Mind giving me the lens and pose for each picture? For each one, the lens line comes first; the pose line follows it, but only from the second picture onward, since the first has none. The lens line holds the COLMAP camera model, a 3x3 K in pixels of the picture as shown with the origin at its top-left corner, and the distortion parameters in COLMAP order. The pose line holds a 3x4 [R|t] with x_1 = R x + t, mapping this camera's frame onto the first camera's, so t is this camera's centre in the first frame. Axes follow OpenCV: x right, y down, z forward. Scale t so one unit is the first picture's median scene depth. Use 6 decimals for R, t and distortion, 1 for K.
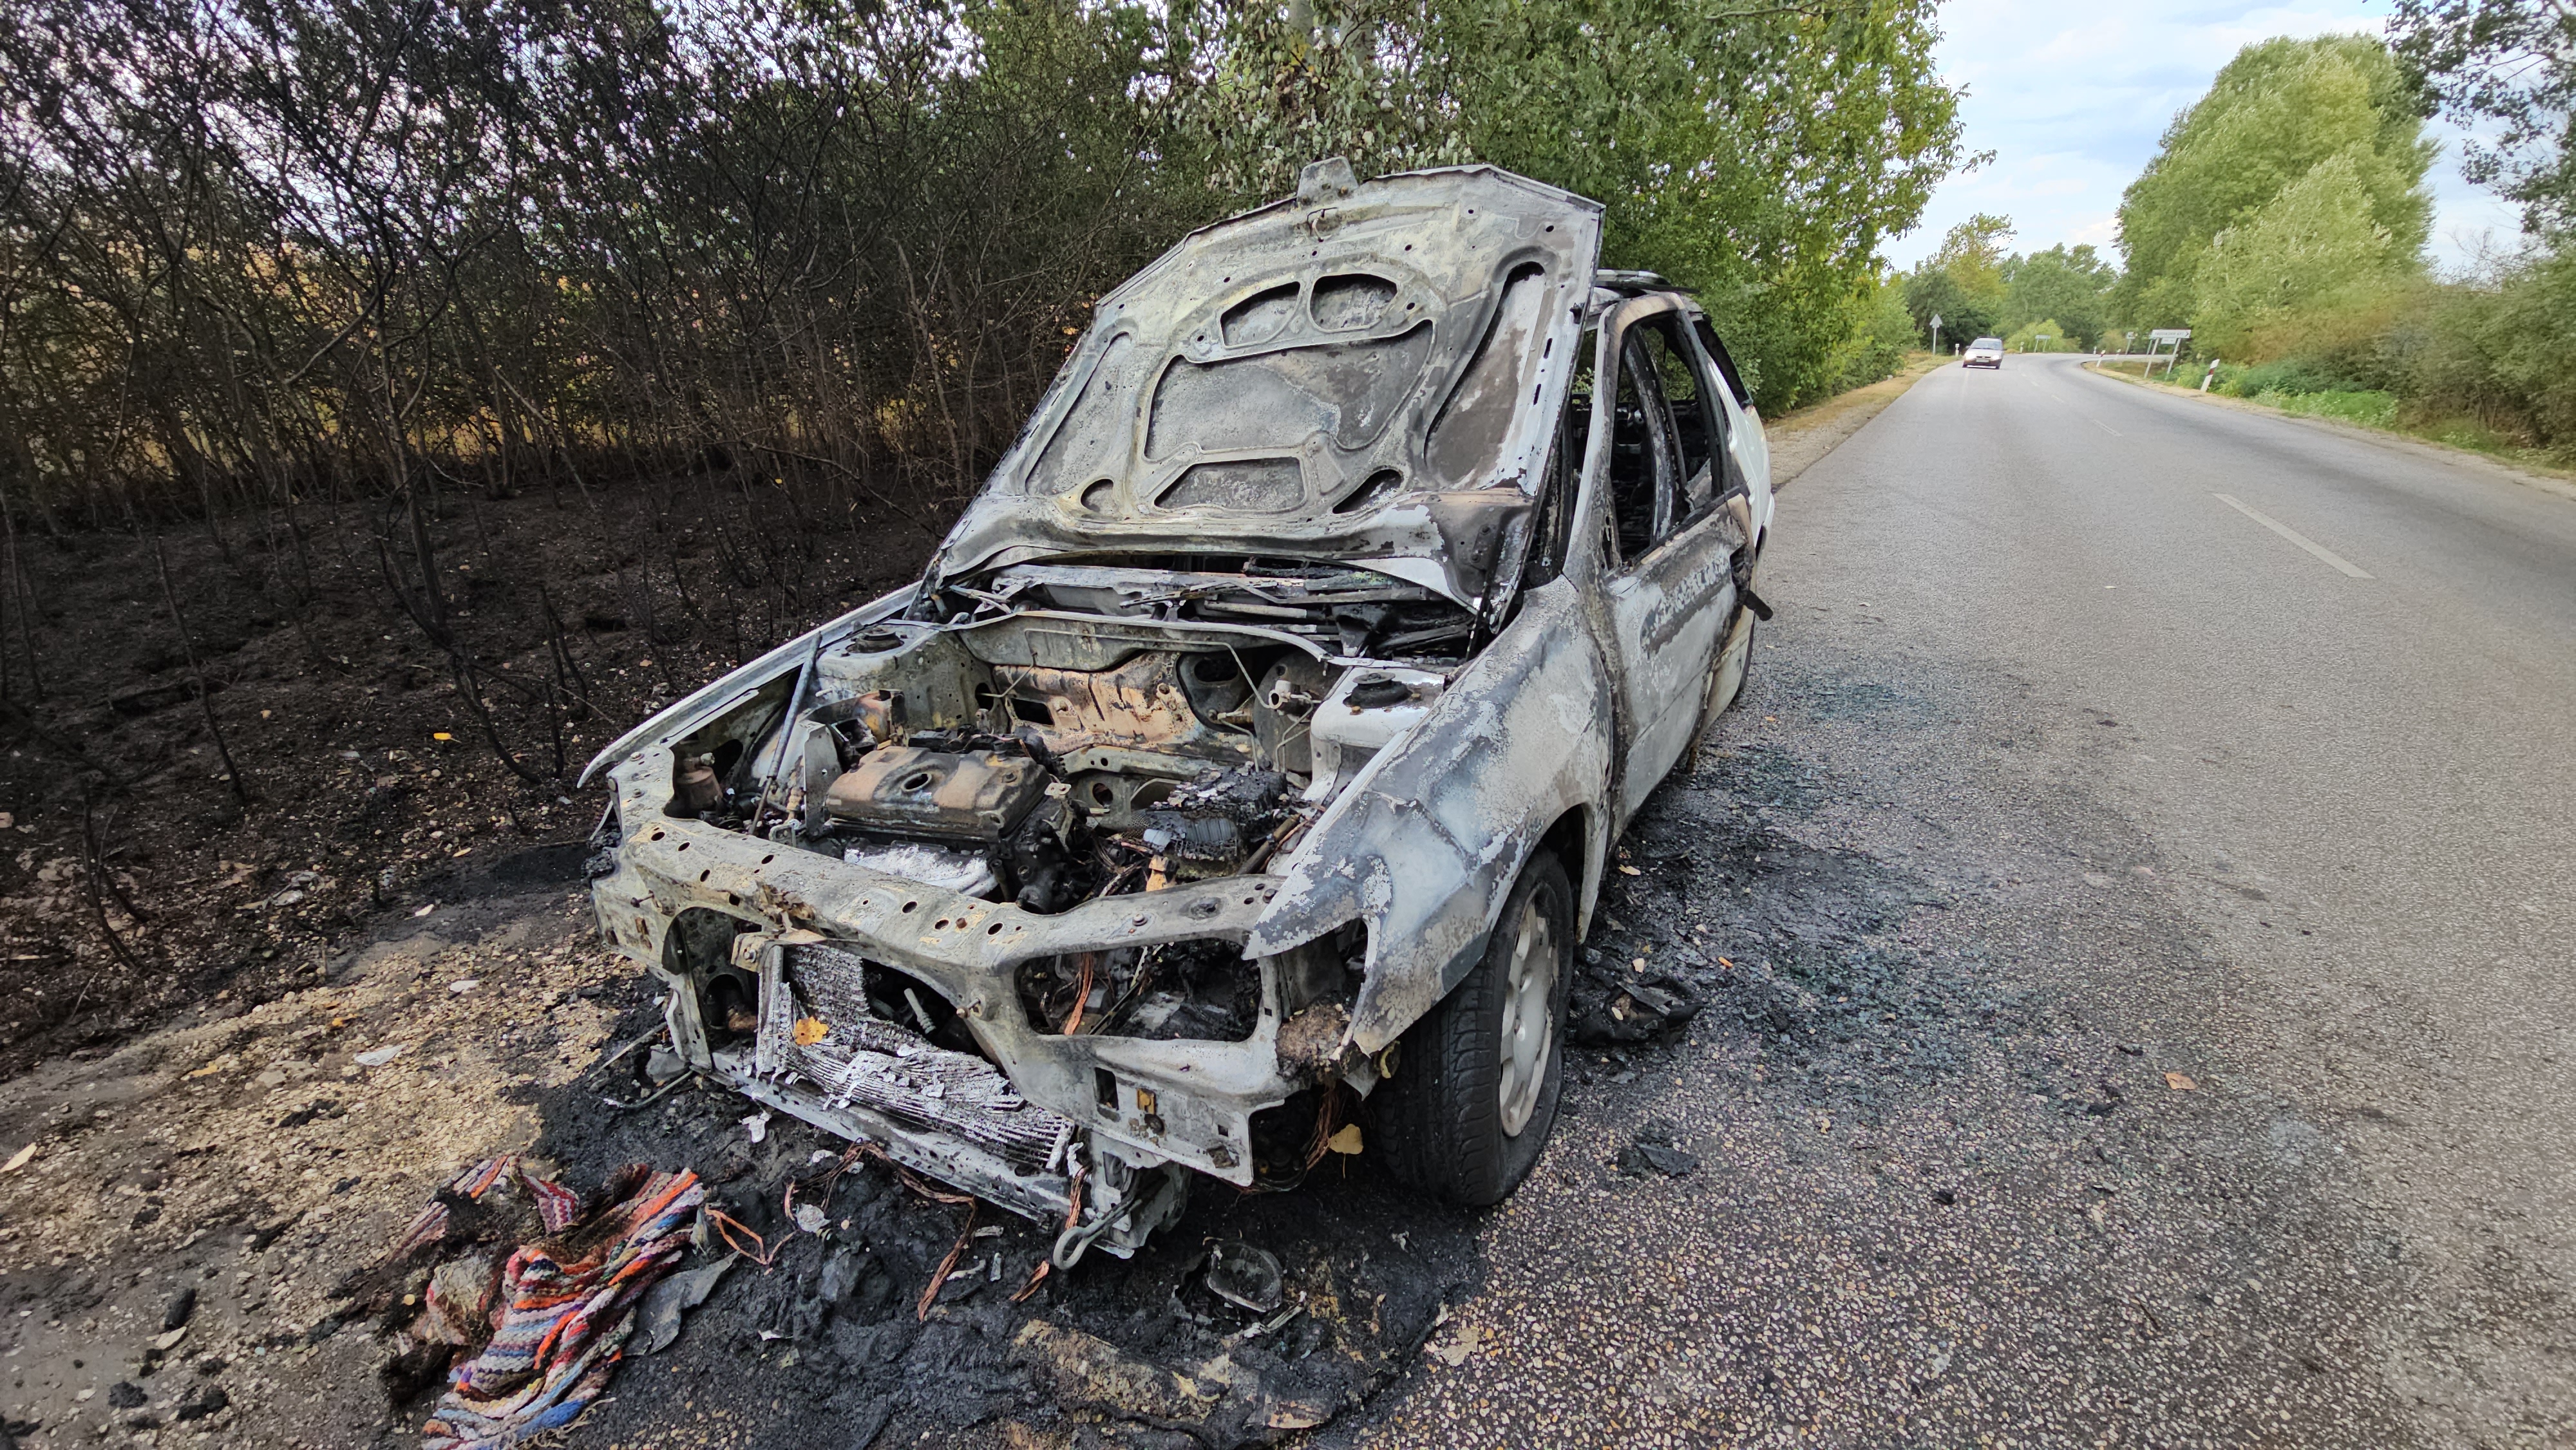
lens RADIAL K [[1049.0, 0, 1295.6], [0, 1049.0, 734.7], [0, 0, 1]] dist [0.009117, -0.008586]
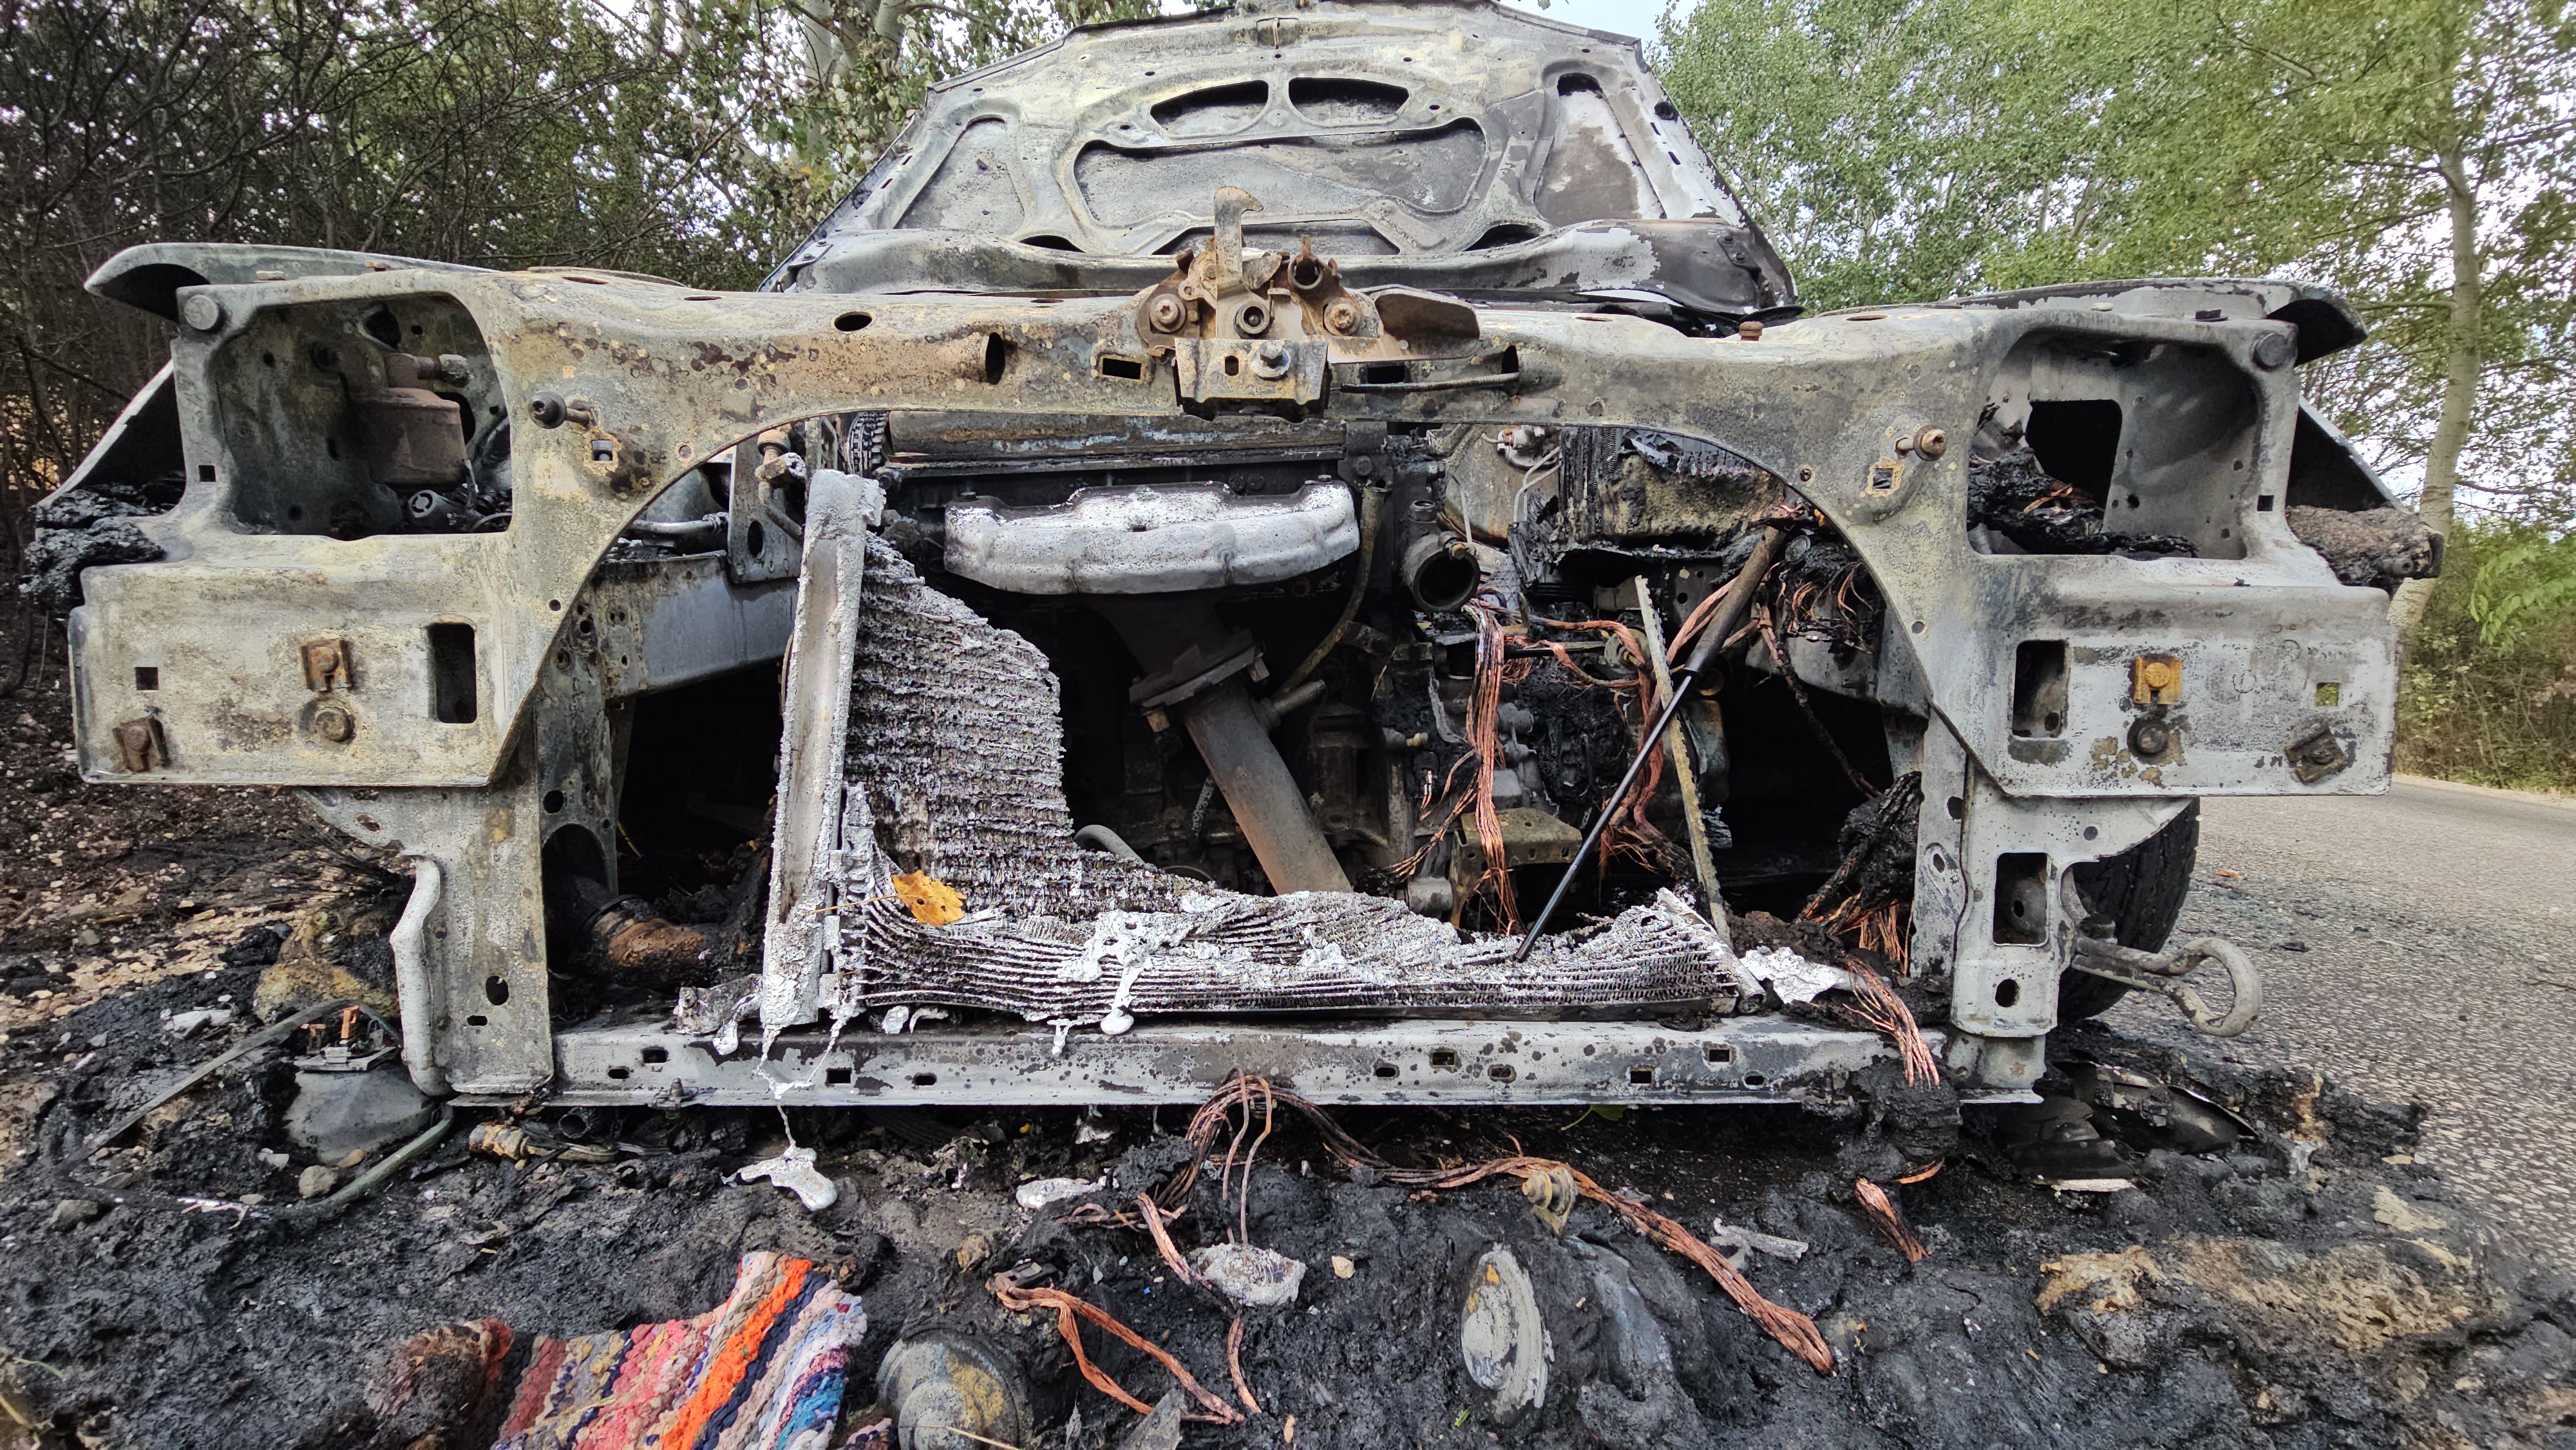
lens RADIAL K [[1049.0, 0, 1295.6], [0, 1049.0, 734.7], [0, 0, 1]] dist [0.009117, -0.008586]
pose [[0.861984, 0.002175, 0.506932, -0.484730], [0.112252, 0.974348, -0.195054, 0.280759], [-0.494352, 0.225037, 0.839627, 0.524023]]
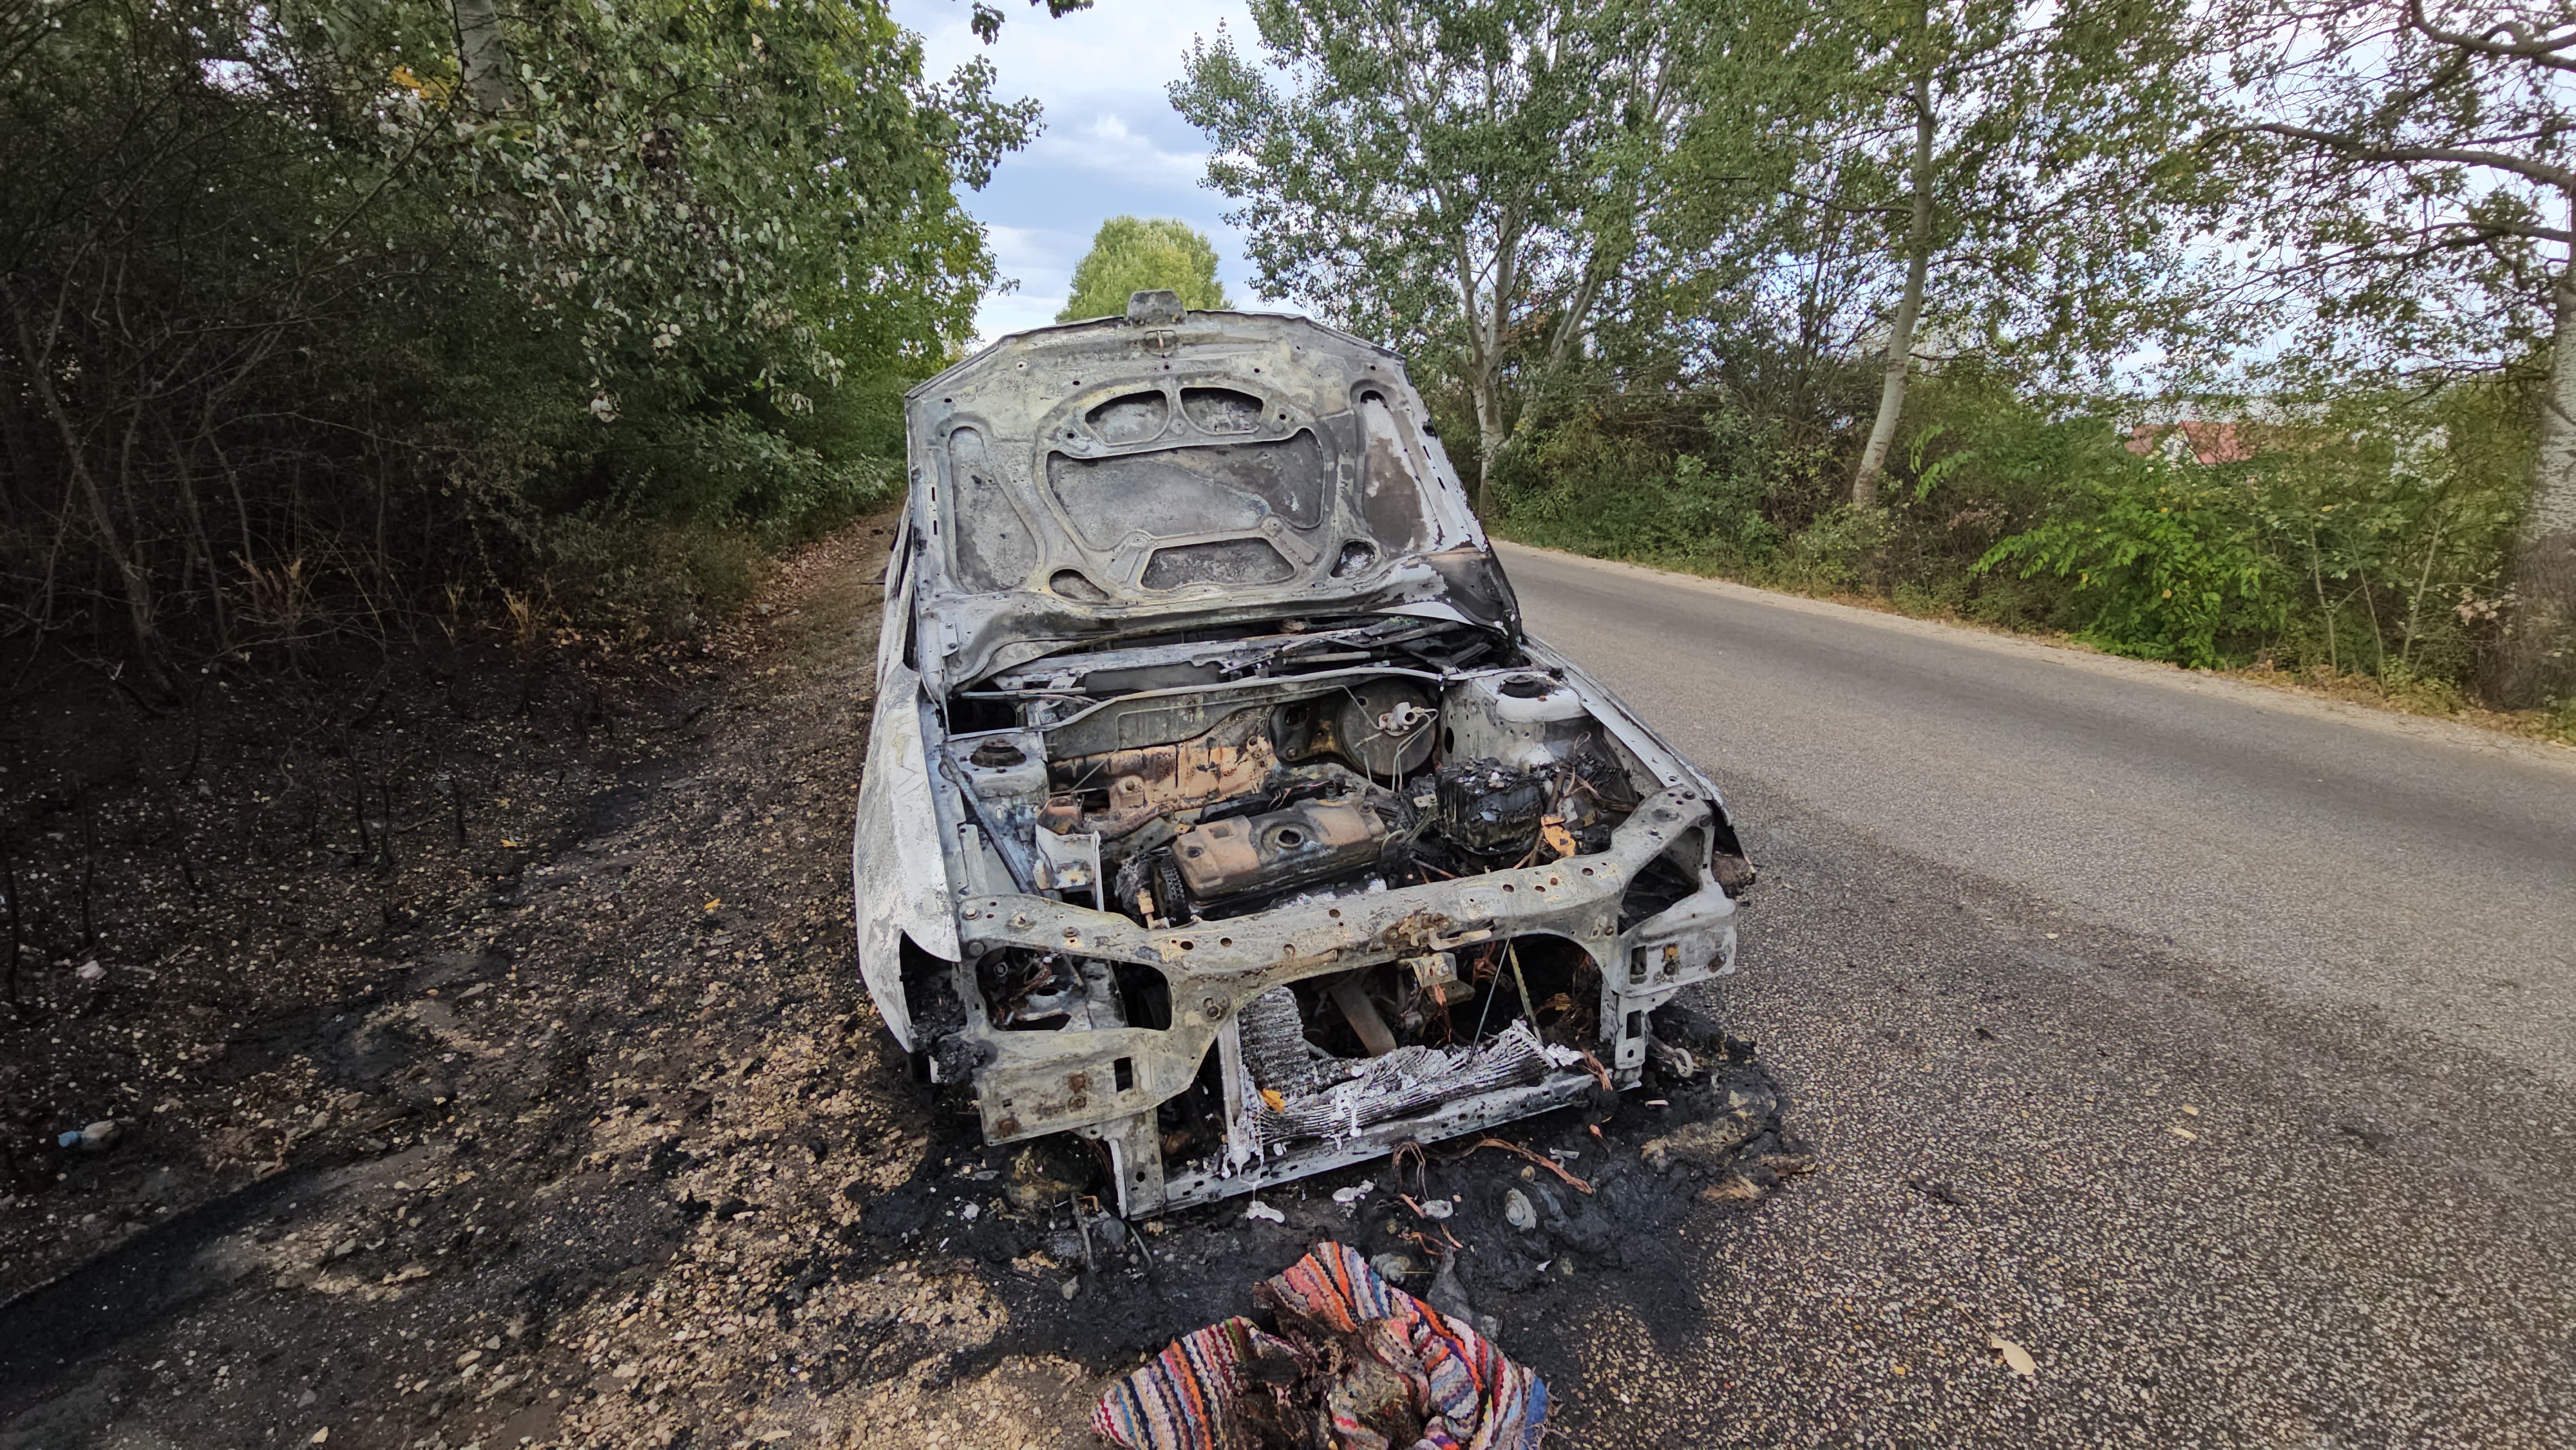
lens RADIAL K [[1049.0, 0, 1295.6], [0, 1049.0, 734.7], [0, 0, 1]] dist [0.009117, -0.008586]
pose [[0.665962, -0.183413, 0.723086, -1.002571], [0.236156, 0.971286, 0.028871, -0.079164], [-0.707619, 0.151535, 0.690154, 0.199252]]
